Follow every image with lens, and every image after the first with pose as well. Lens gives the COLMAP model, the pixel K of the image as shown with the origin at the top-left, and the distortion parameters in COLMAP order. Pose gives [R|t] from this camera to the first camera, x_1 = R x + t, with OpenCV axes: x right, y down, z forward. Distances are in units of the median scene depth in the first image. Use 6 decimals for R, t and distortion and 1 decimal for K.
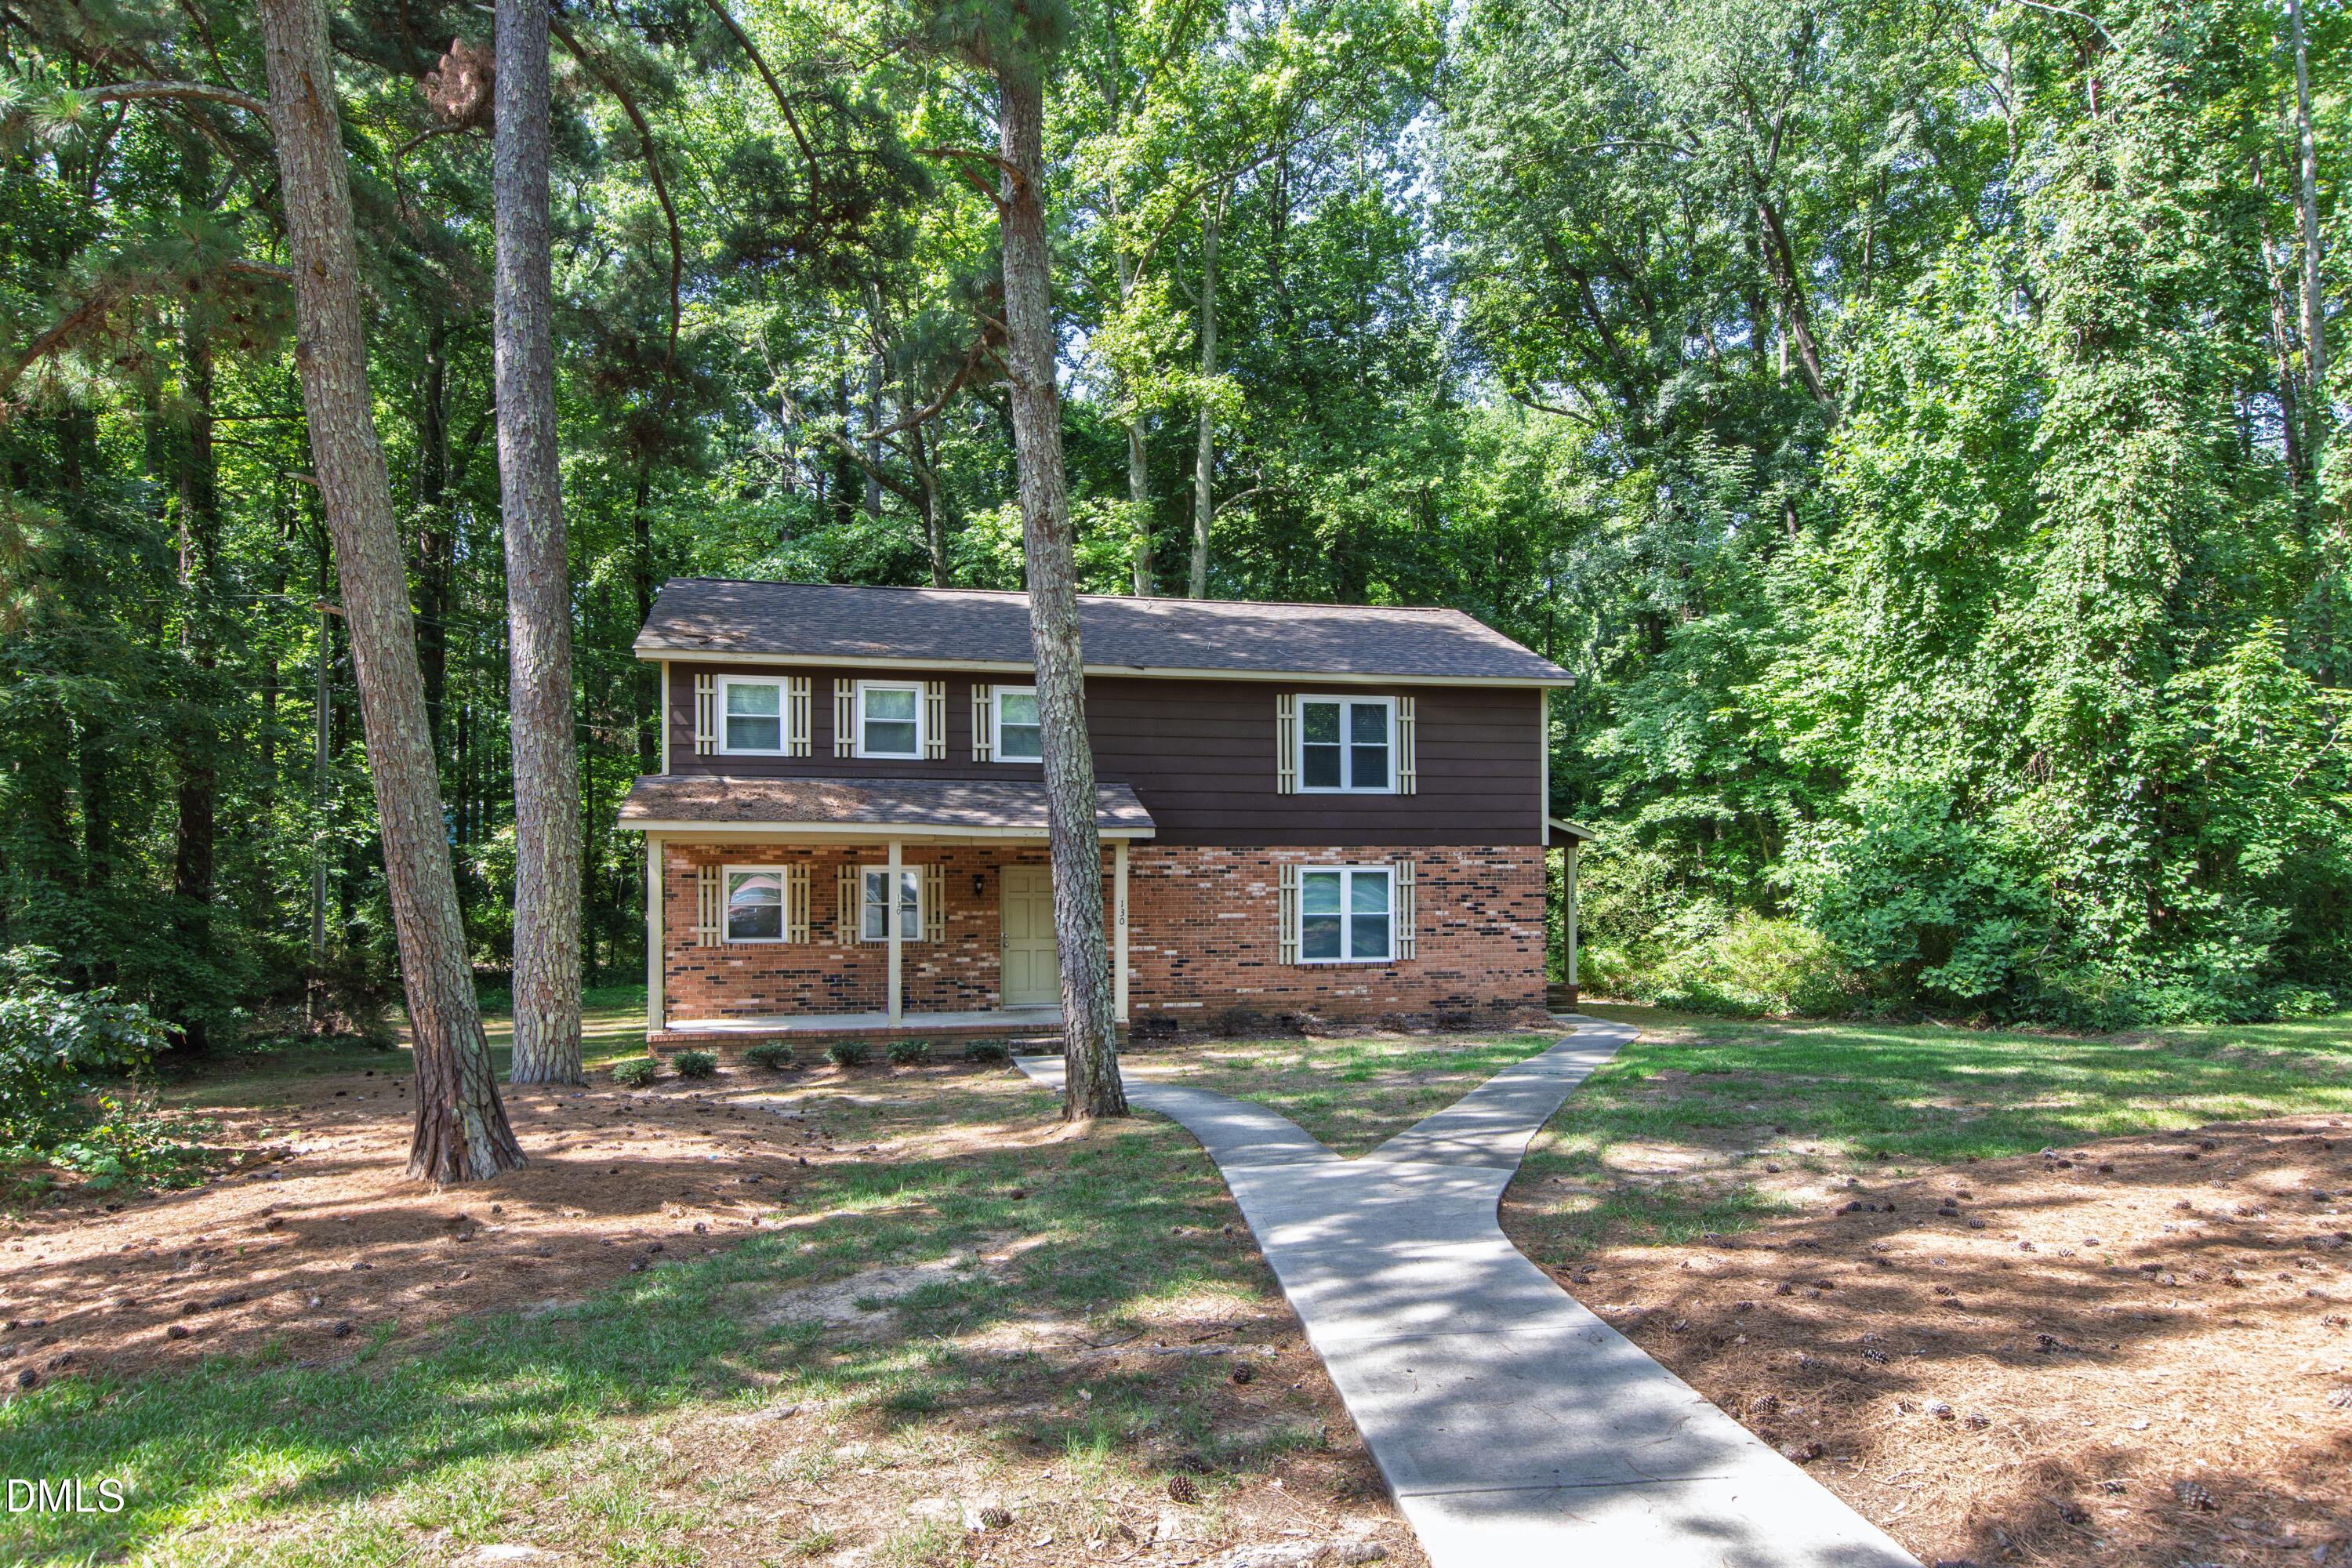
lens RADIAL K [[1394.5, 0, 1172.8], [0, 1394.5, 781.6], [0, 0, 1]] dist [0.007959, 0.002070]
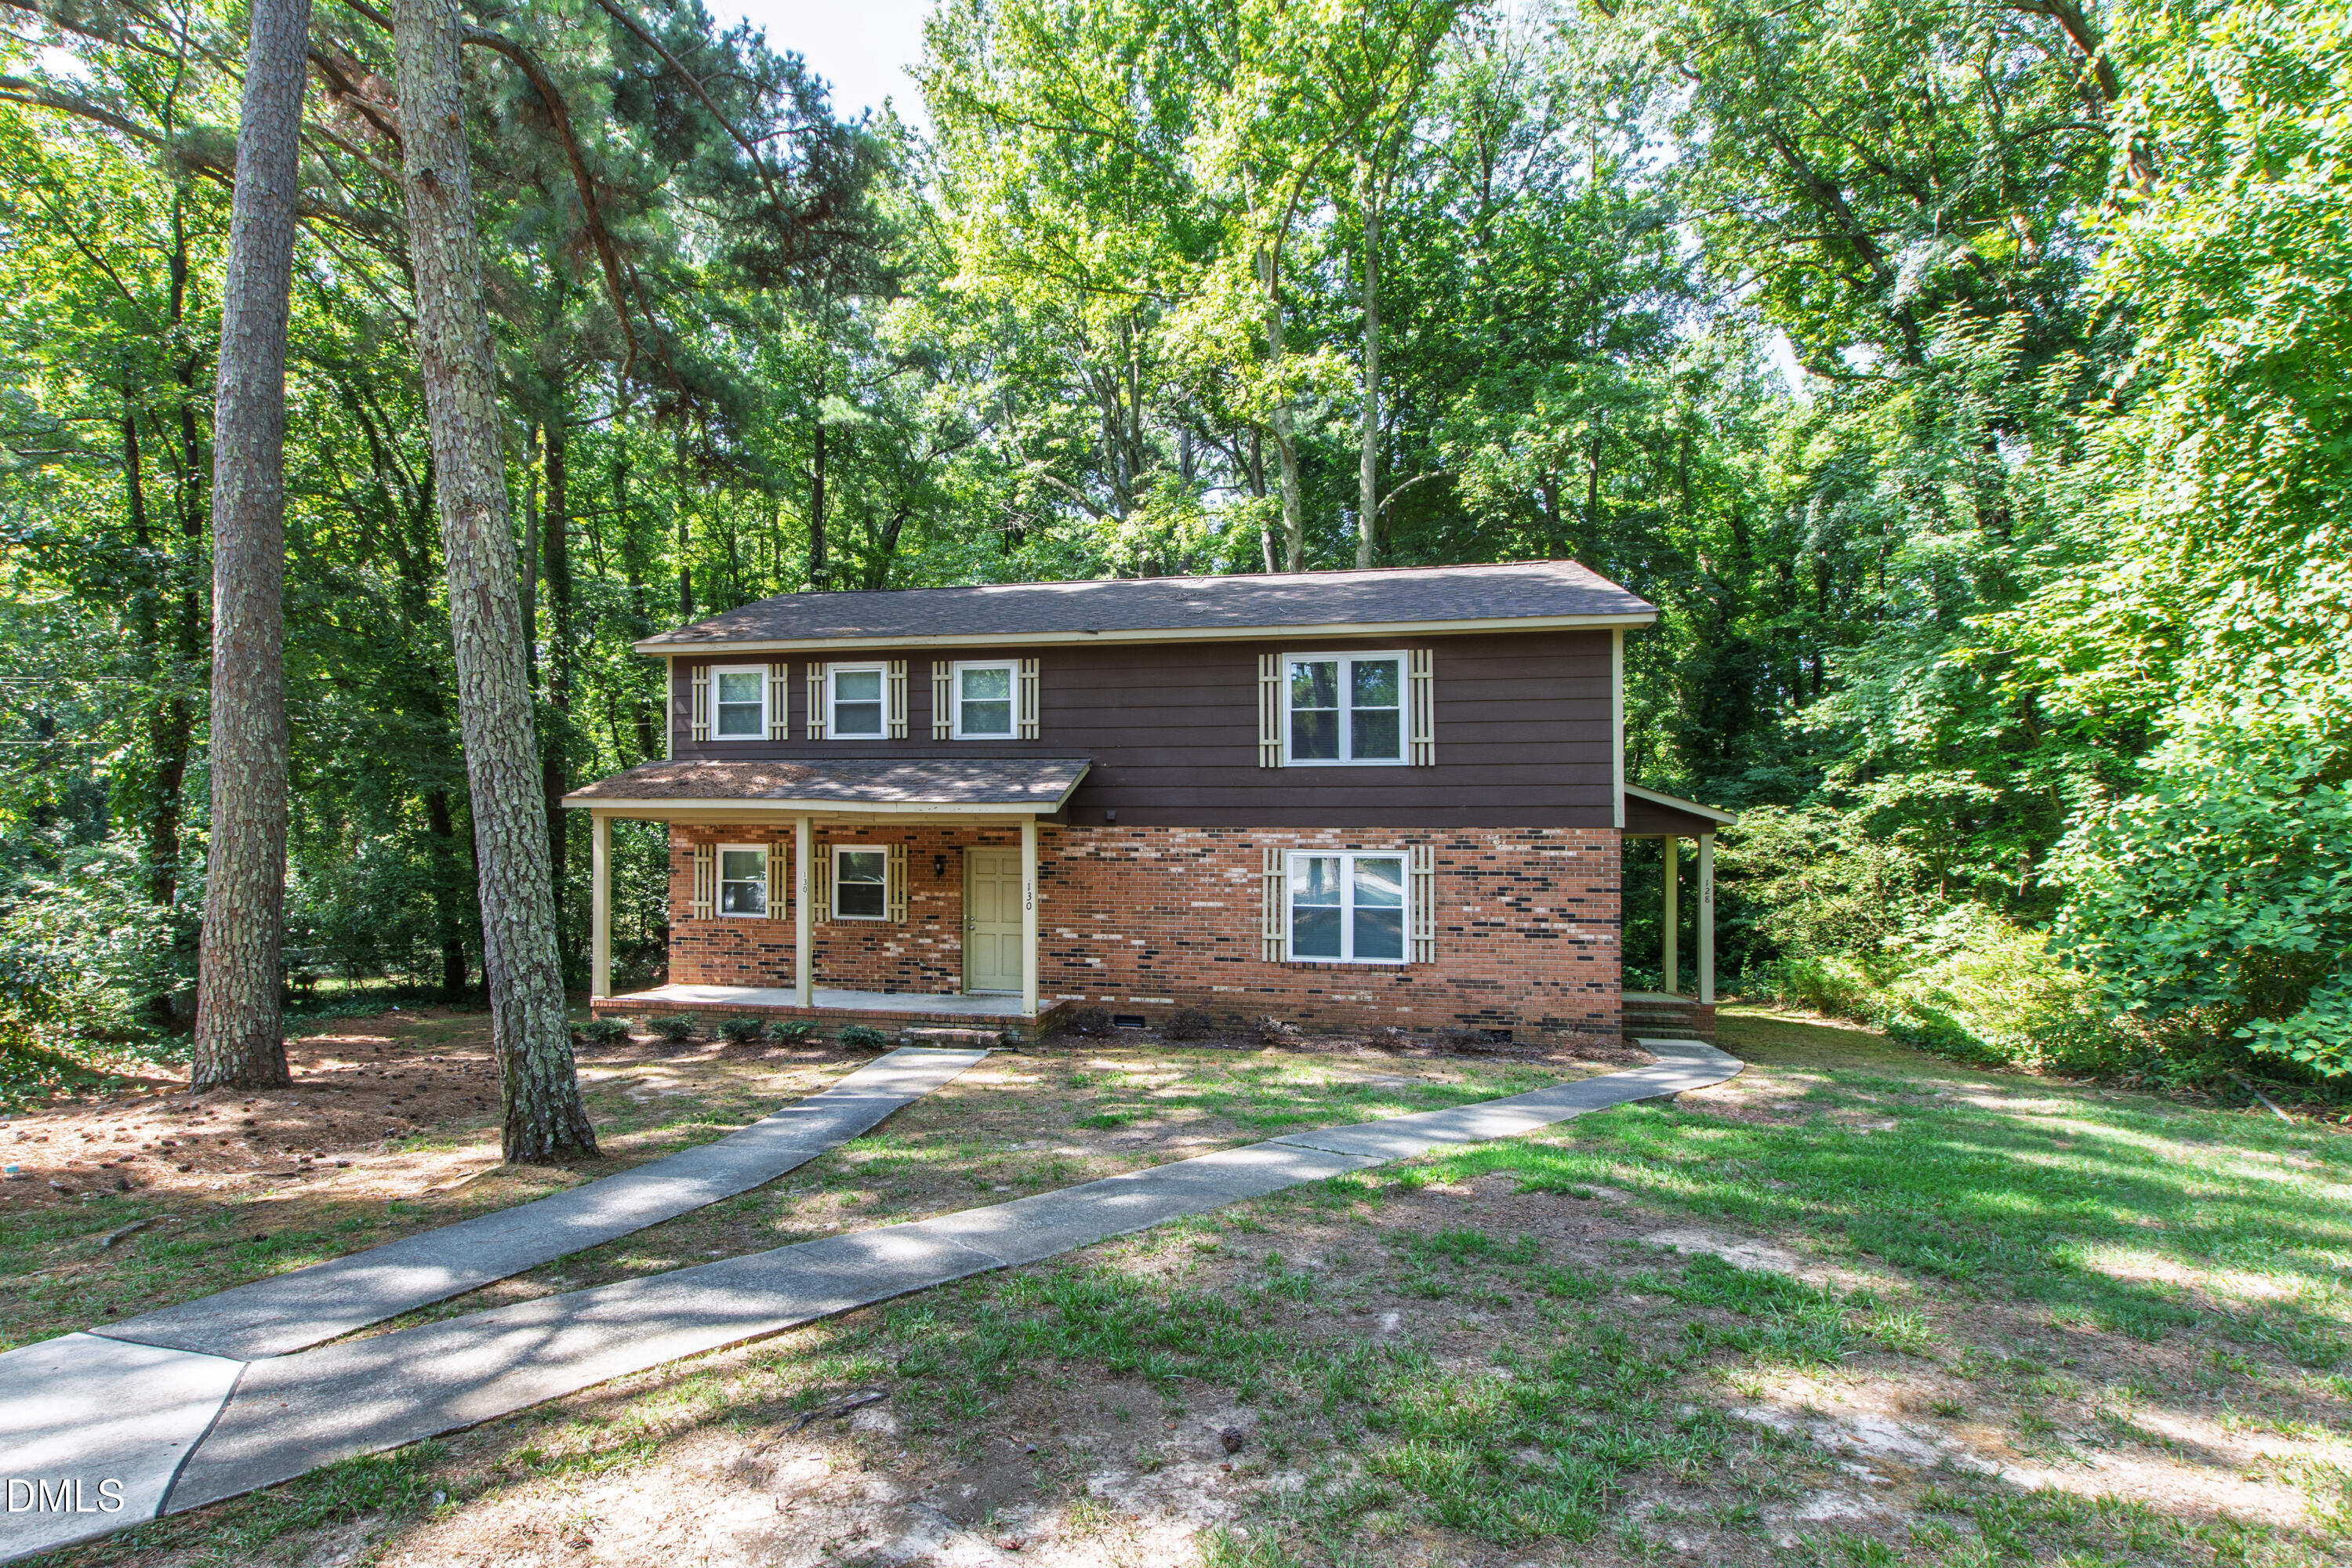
lens RADIAL K [[1028.6, 0, 1177.4], [0, 1028.6, 806.2], [0, 0, 1]] dist [0.008134, -0.001643]
pose [[0.908877, -0.013402, -0.416849, 0.290499], [0.012181, 0.999910, -0.005588, 0.035291], [0.416886, 0.000001, 0.908959, 0.377464]]
